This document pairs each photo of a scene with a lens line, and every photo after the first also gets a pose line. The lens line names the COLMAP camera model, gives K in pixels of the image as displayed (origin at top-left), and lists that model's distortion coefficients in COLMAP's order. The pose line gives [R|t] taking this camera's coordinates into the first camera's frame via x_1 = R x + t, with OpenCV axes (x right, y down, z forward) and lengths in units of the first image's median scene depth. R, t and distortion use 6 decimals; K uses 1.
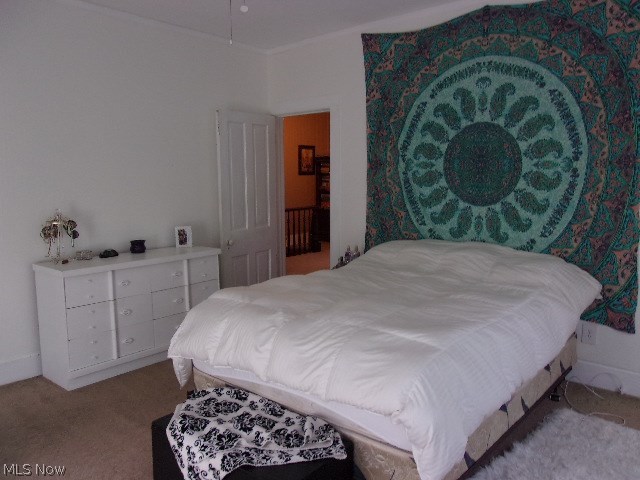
lens RADIAL K [[504.3, 0, 319.7], [0, 504.3, 240.7], [0, 0, 1]] dist [0.017534, 0.002311]
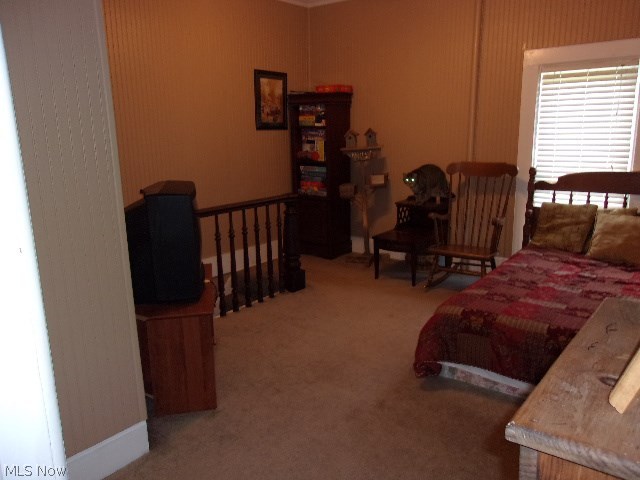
lens RADIAL K [[504.3, 0, 319.1], [0, 504.3, 243.4], [0, 0, 1]] dist [0.017534, 0.002311]
pose [[0.998109, -0.014608, 0.059709, -0.010015], [0.010118, 0.997146, 0.074812, -0.052181], [-0.060632, -0.074067, 0.995408, 0.473760]]
